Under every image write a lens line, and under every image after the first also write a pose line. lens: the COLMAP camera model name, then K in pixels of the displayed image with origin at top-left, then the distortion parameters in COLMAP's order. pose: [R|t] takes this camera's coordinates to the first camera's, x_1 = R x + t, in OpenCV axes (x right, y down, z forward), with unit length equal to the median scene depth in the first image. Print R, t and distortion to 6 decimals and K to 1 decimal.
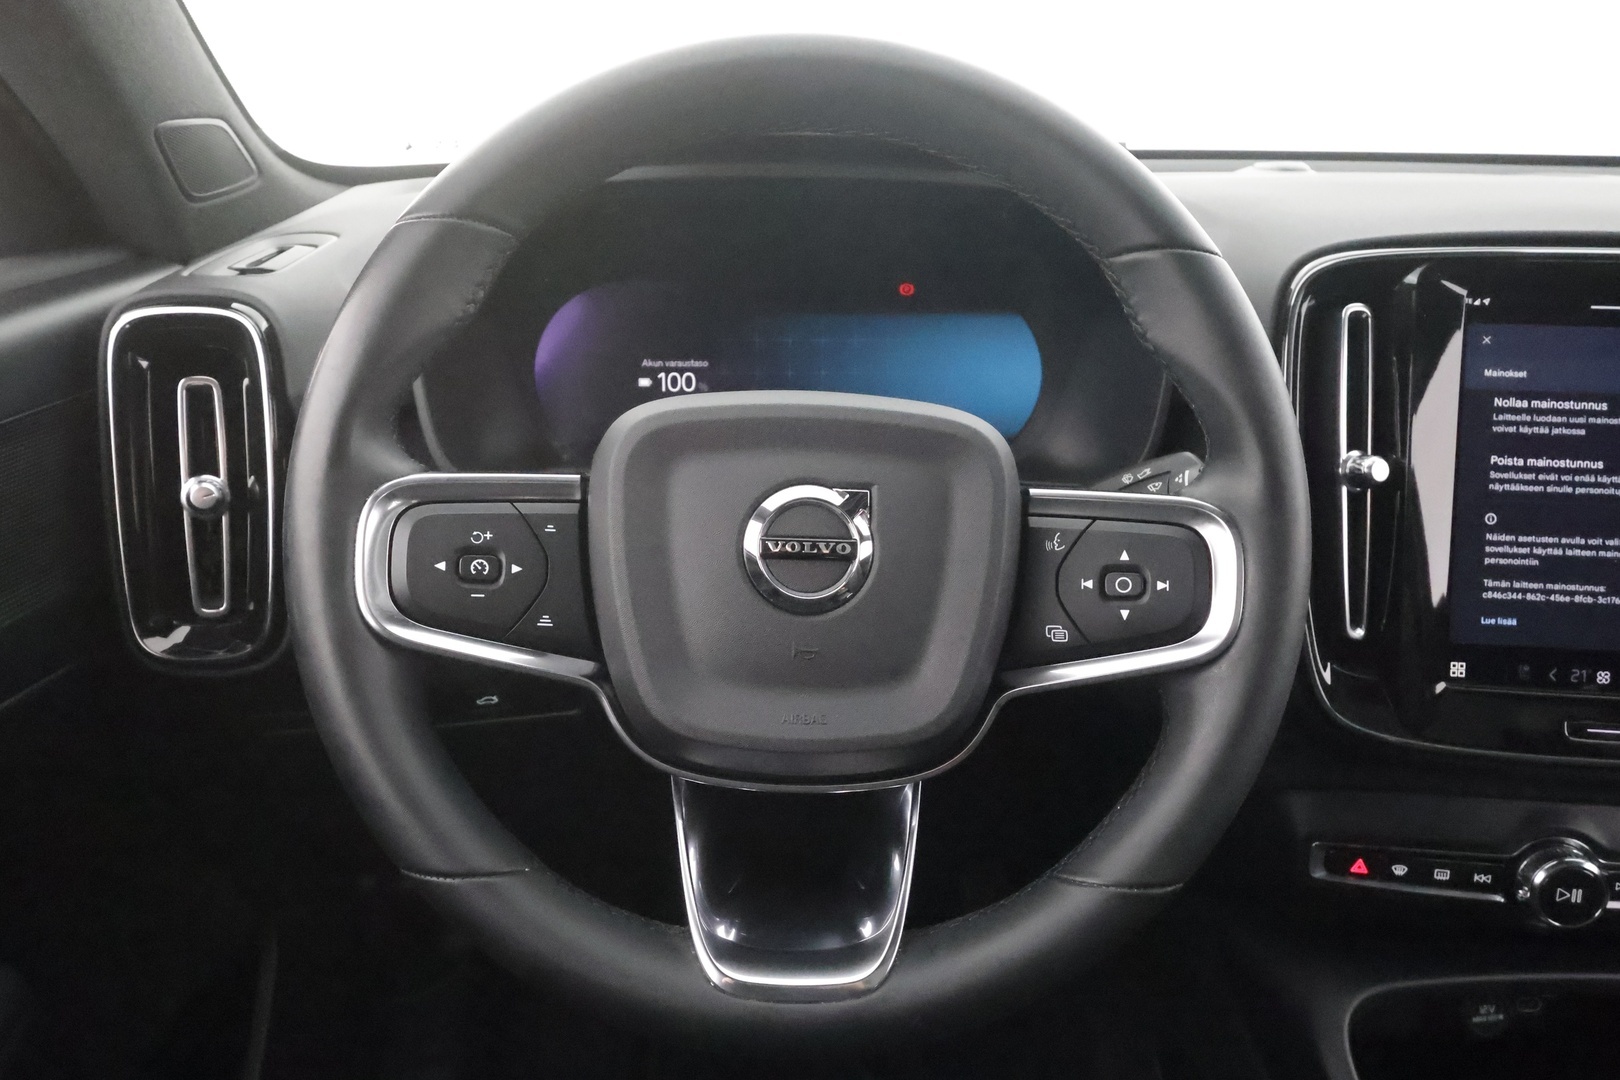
lens RADIAL K [[1097.6, 0, 811.6], [0, 1097.6, 550.5], [0, 0, 1]] dist [0.002636, -0.002701]
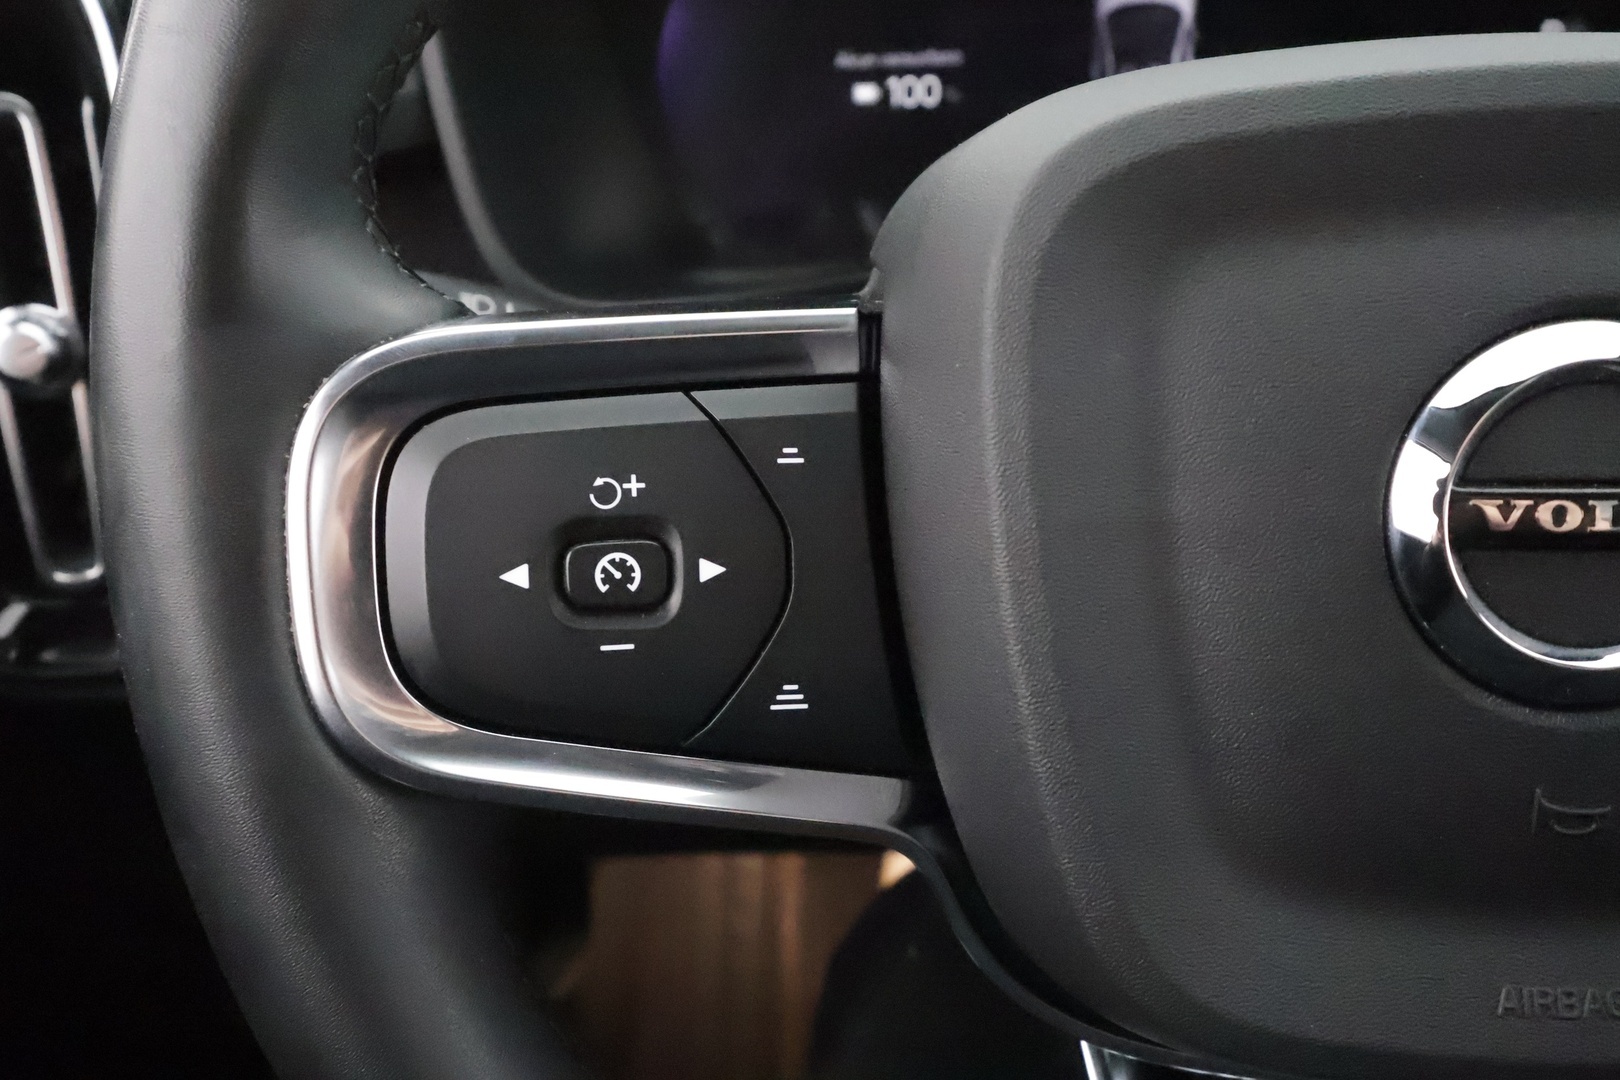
lens RADIAL K [[1292.5, 0, 801.9], [0, 1292.5, 538.6], [0, 0, 1]] dist [0.038216, 0.008402]
pose [[0.997168, -0.019325, -0.072685, -0.187182], [0.029748, 0.988960, 0.145168, -0.052347], [0.069078, -0.146919, 0.986734, 0.516031]]
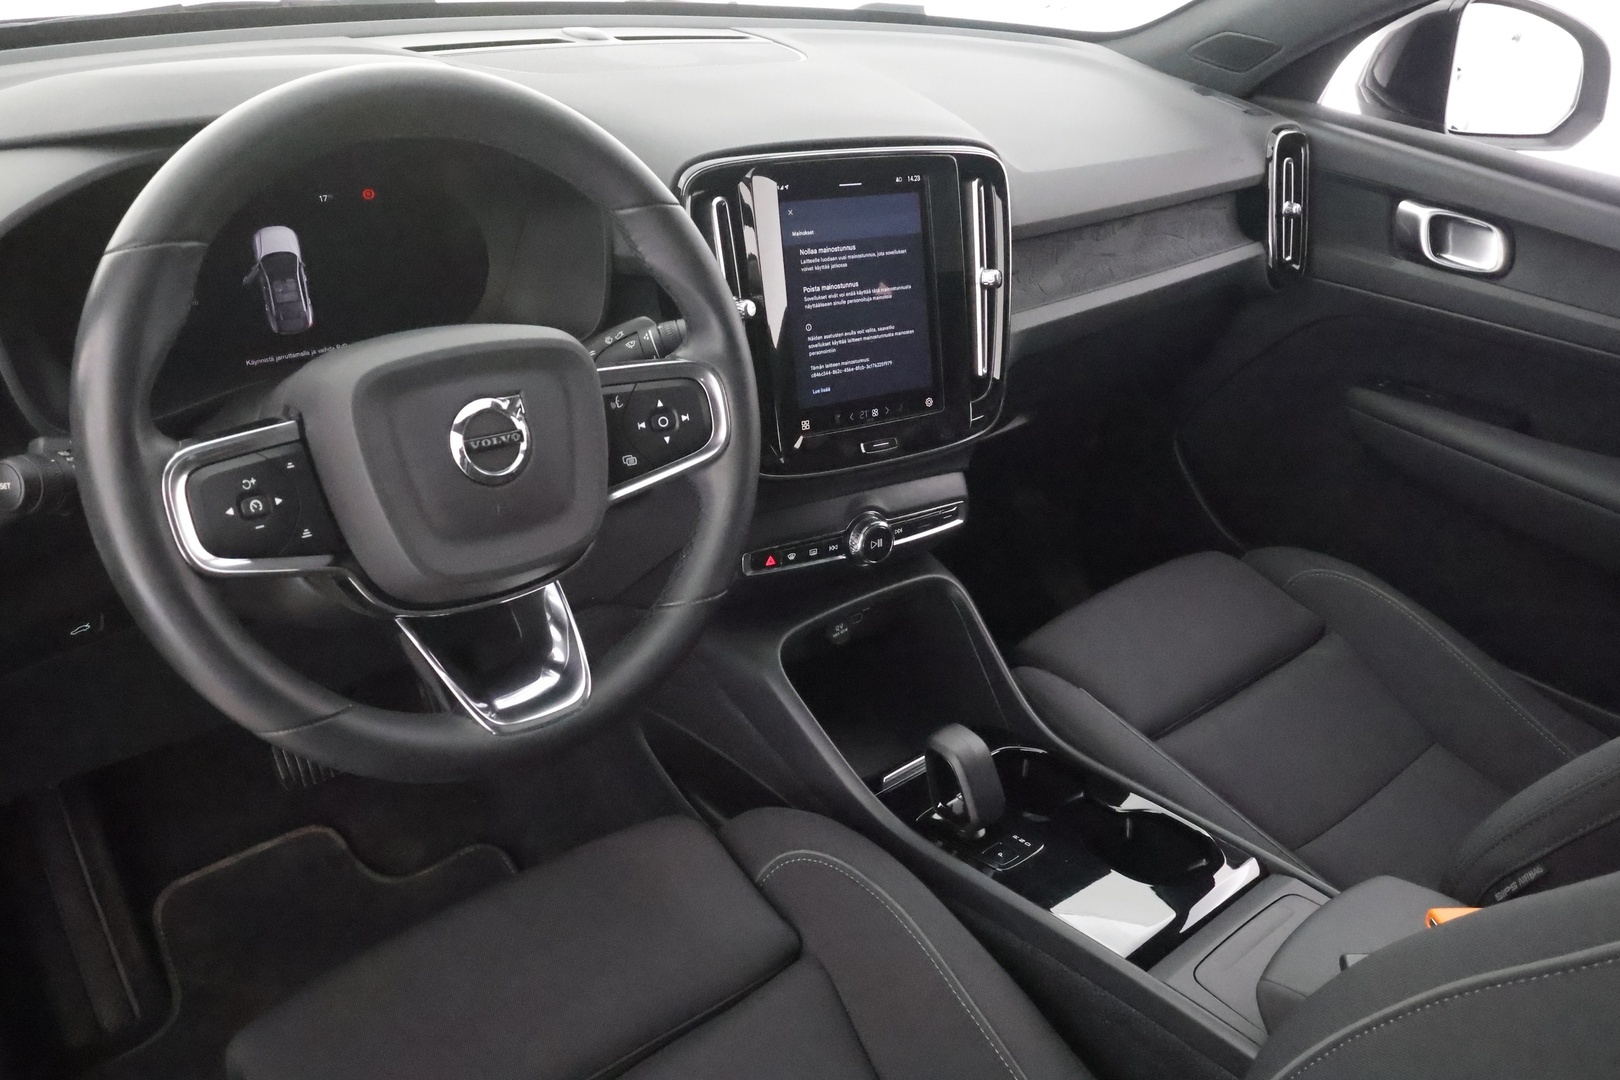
lens RADIAL K [[1292.5, 0, 817.5], [0, 1292.5, 534.6], [0, 0, 1]] dist [0.038216, 0.008402]
pose [[0.771464, -0.249622, 0.585263, -0.635315], [0.141181, 0.964057, 0.225084, -0.187623], [-0.620413, -0.091016, 0.778976, -0.576561]]
